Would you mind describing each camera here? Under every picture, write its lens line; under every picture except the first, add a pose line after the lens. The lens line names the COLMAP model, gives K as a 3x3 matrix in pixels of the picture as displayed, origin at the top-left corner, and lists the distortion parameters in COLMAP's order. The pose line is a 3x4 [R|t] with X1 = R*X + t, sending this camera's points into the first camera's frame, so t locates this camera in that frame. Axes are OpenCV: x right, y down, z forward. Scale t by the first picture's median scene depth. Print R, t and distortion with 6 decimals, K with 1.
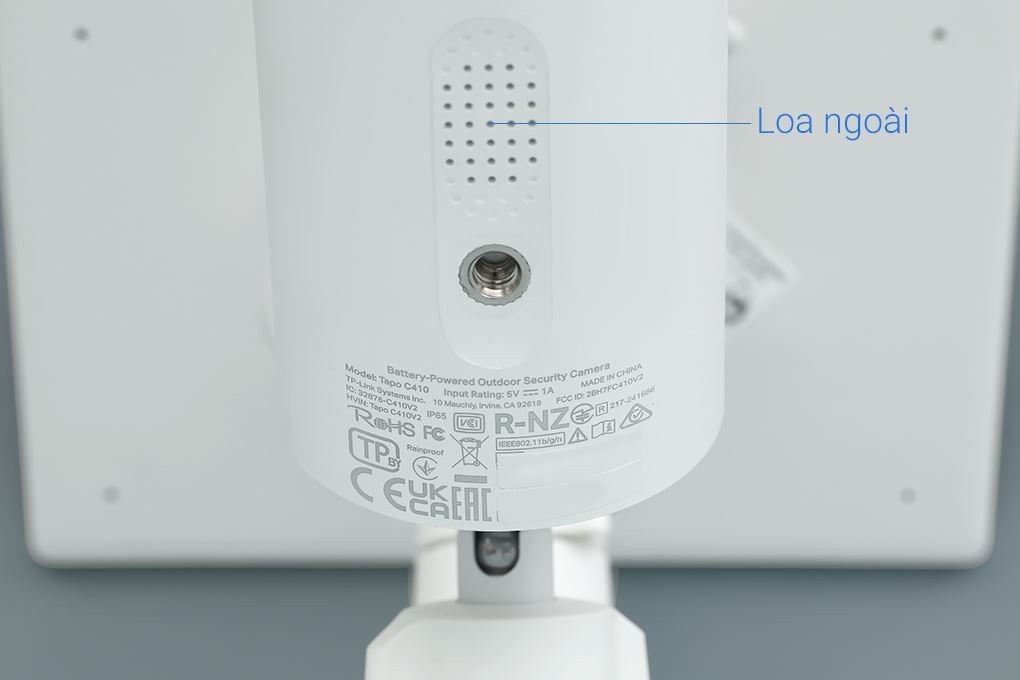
lens RADIAL K [[4696.3, 0, 510.0], [0, 4696.3, 340.0], [0, 0, 1]] dist [0.106708, 3.010189]
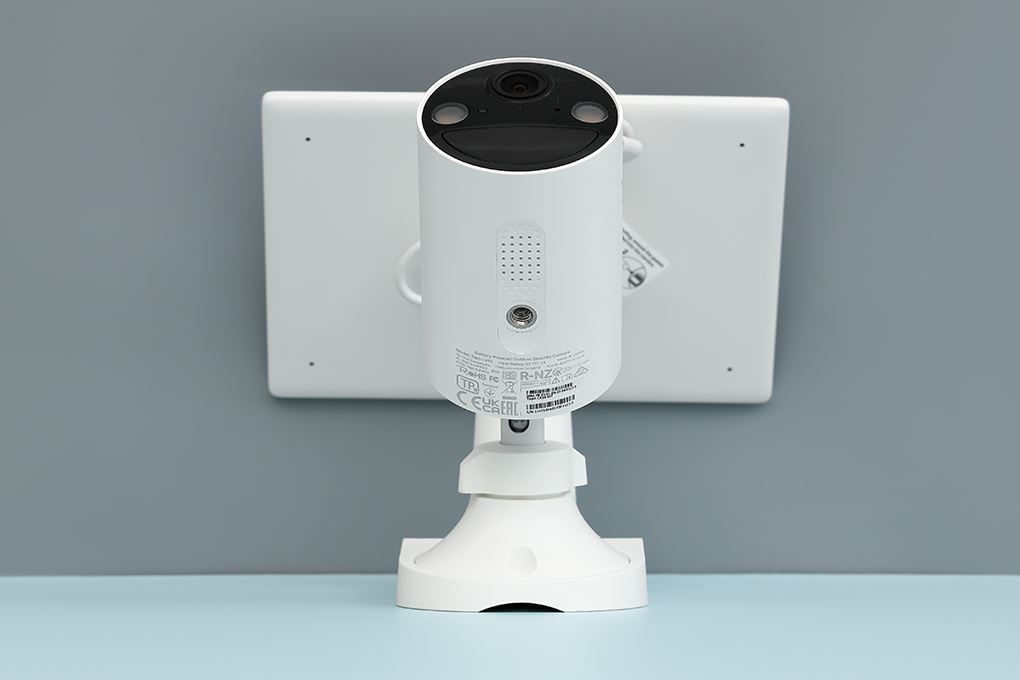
lens RADIAL K [[4696.3, 0, 510.0], [0, 4696.3, 340.0], [0, 0, 1]] dist [0.106708, 3.010189]
pose [[0.999914, 0.012625, 0.003497, -0.016727], [-0.012837, 0.997495, 0.069556, -0.161944], [-0.002610, -0.069595, 0.997572, -1.326695]]
